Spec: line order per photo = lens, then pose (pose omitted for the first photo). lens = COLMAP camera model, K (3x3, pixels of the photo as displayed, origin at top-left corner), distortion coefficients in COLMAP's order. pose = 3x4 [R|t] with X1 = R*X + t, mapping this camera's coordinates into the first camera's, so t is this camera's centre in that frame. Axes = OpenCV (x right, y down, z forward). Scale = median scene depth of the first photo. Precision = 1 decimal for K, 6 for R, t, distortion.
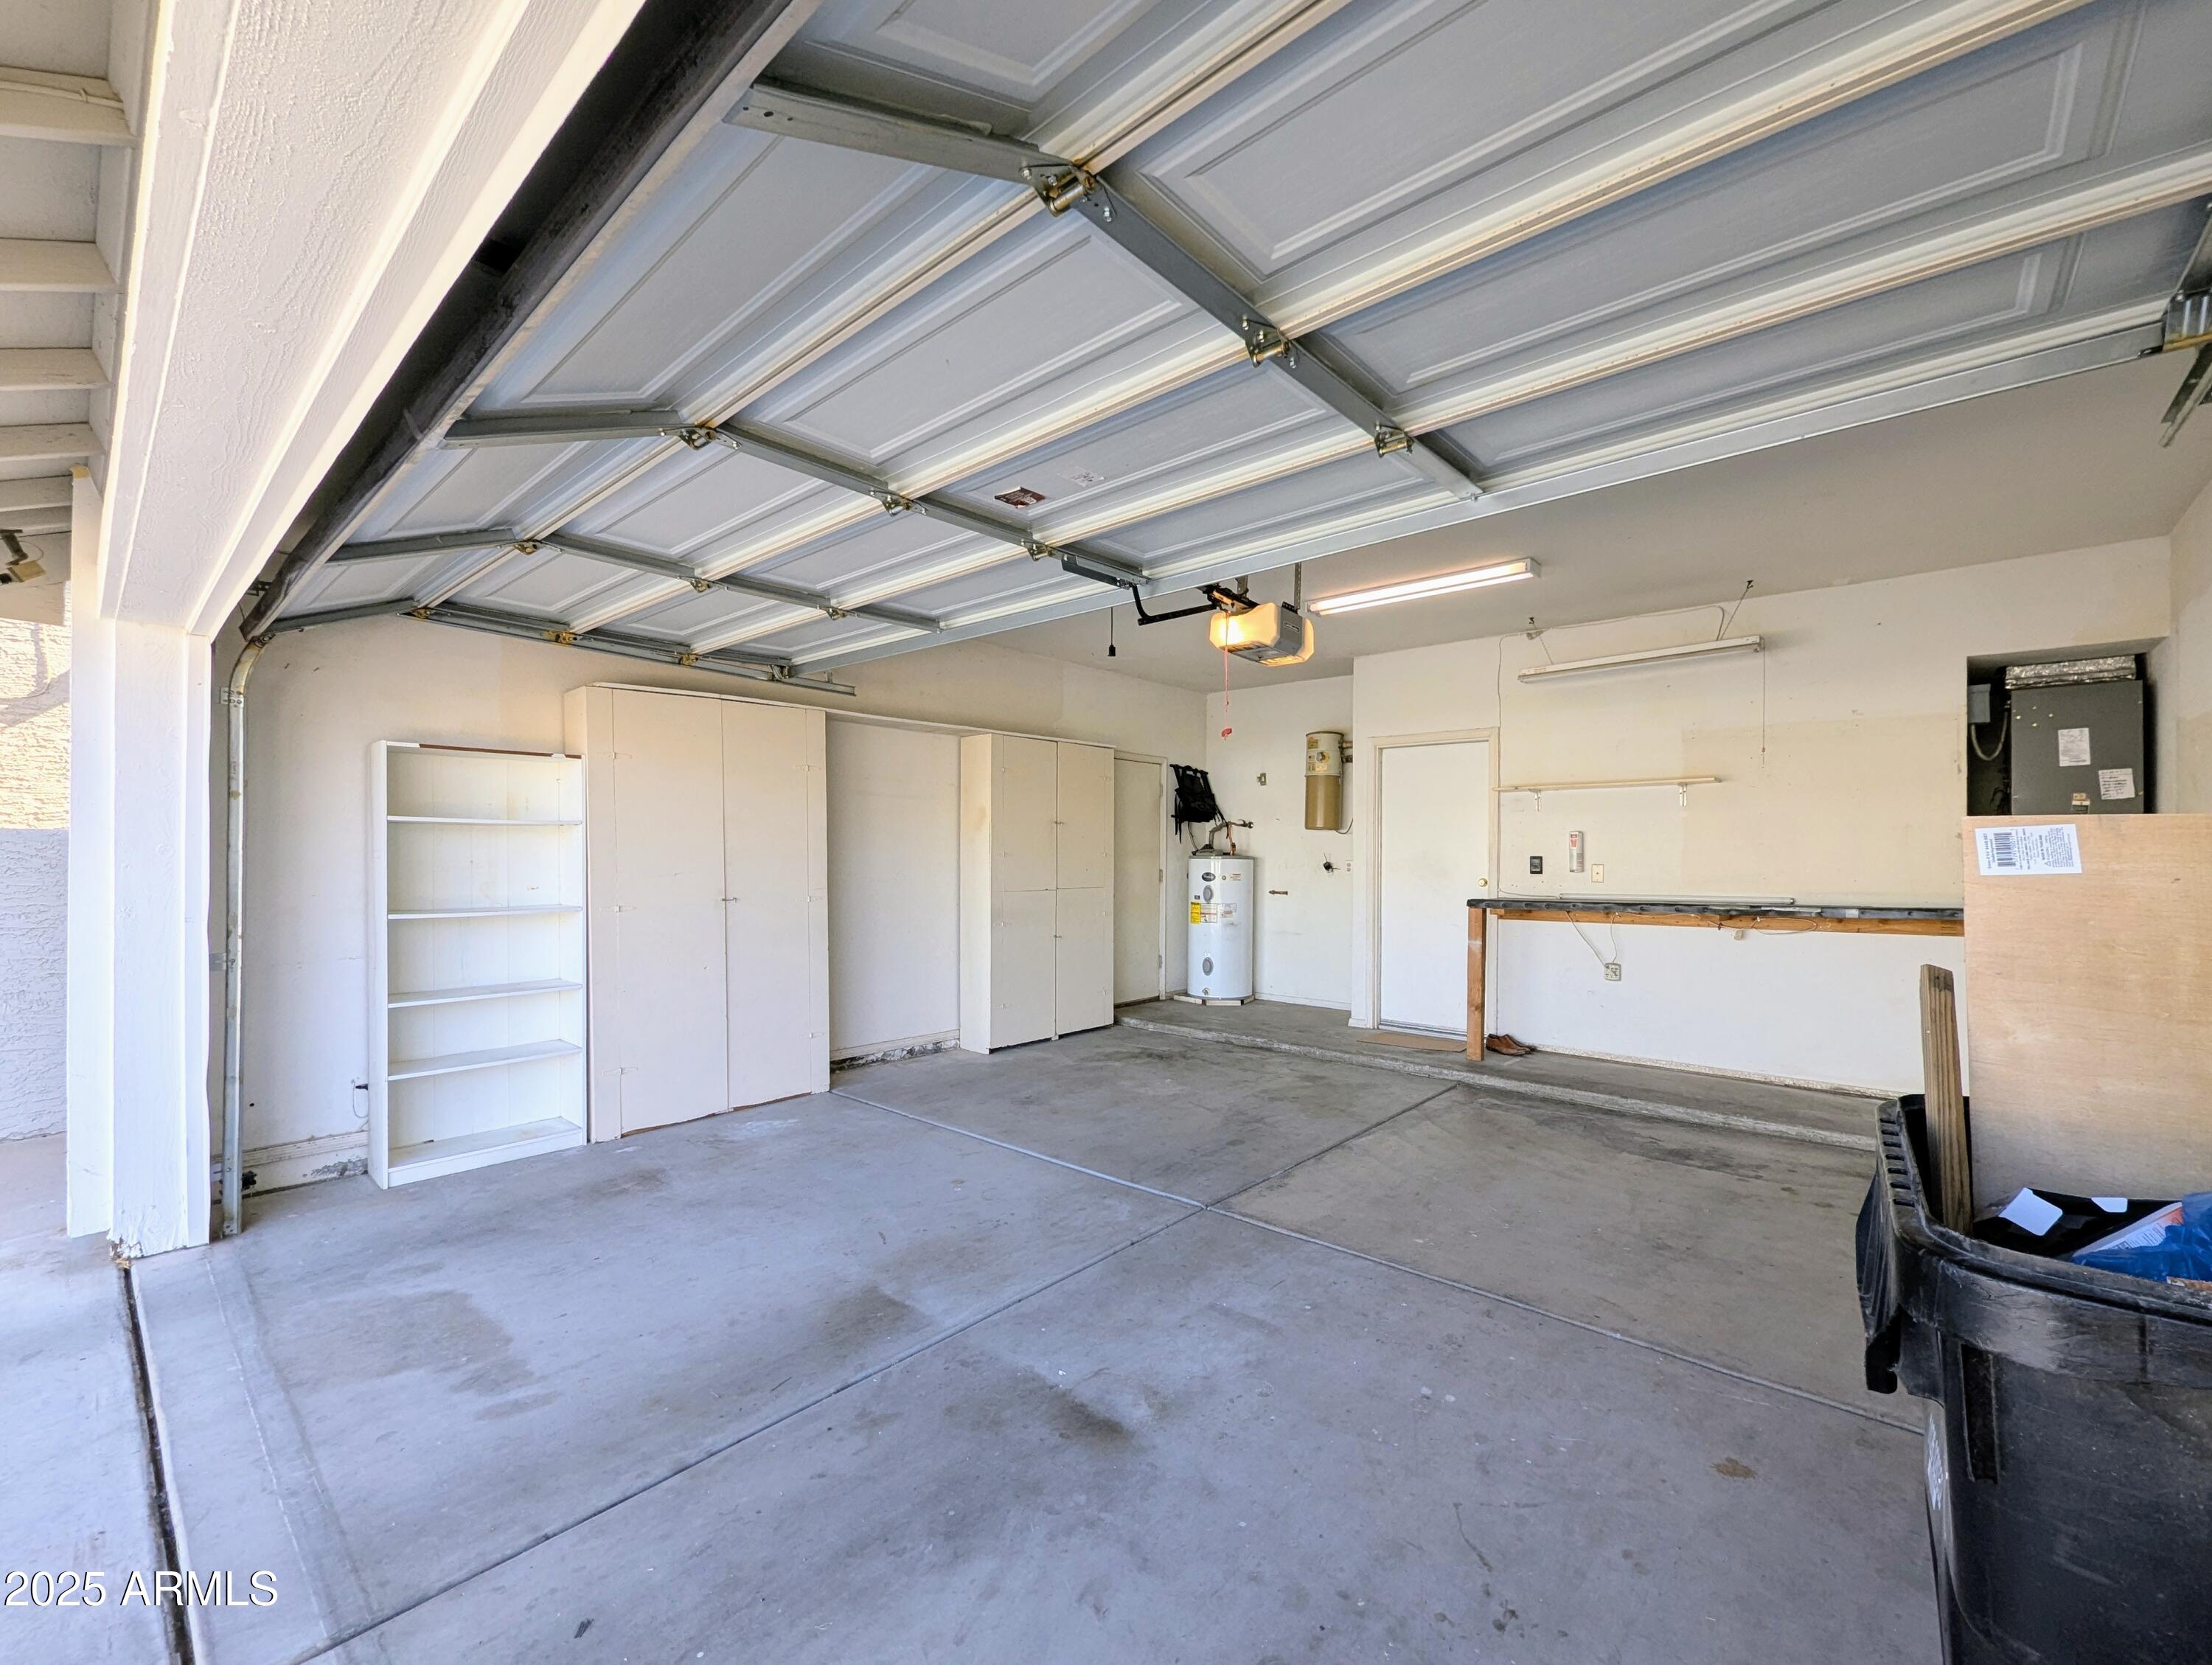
lens RADIAL K [[917.3, 0, 1106.9], [0, 917.3, 855.8], [0, 0, 1]] dist [-0.003094, 0.000692]
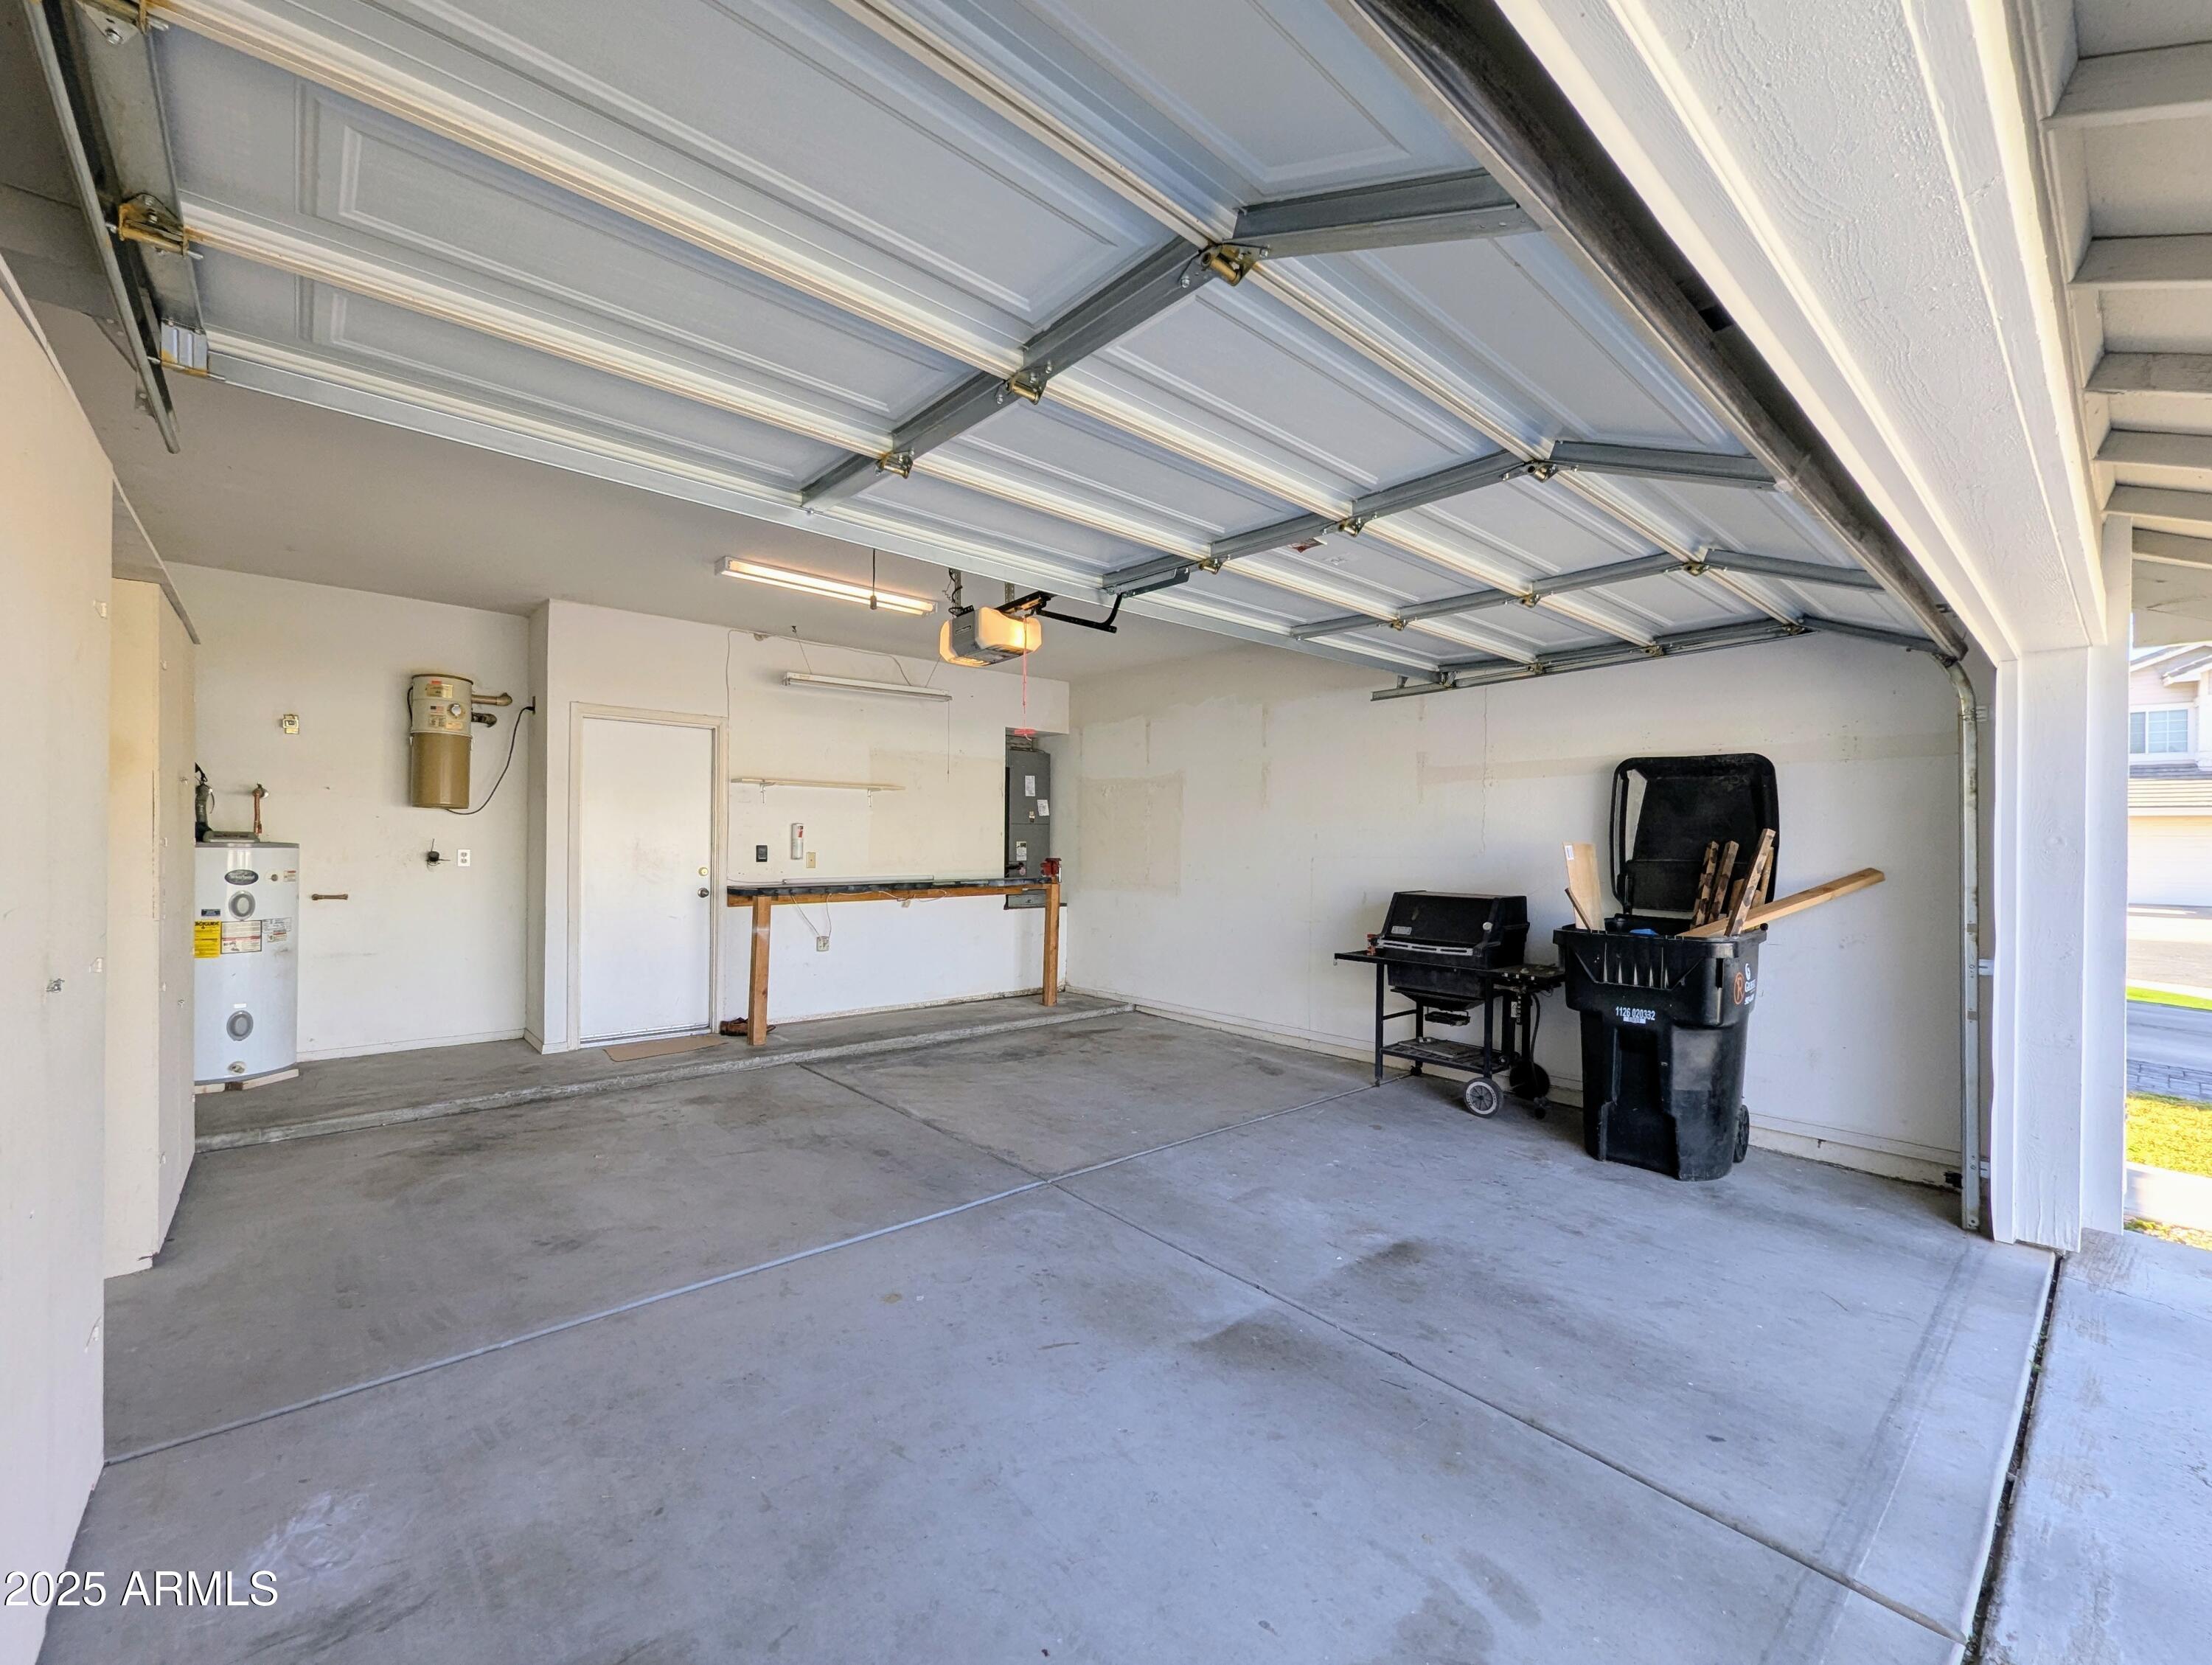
lens RADIAL K [[917.3, 0, 1106.9], [0, 917.3, 855.8], [0, 0, 1]] dist [-0.003094, 0.000692]
pose [[0.124517, -0.012404, 0.992140, -0.763986], [-0.008353, 0.999873, 0.013549, -0.007349], [-0.992182, -0.009975, 0.124398, 0.658911]]
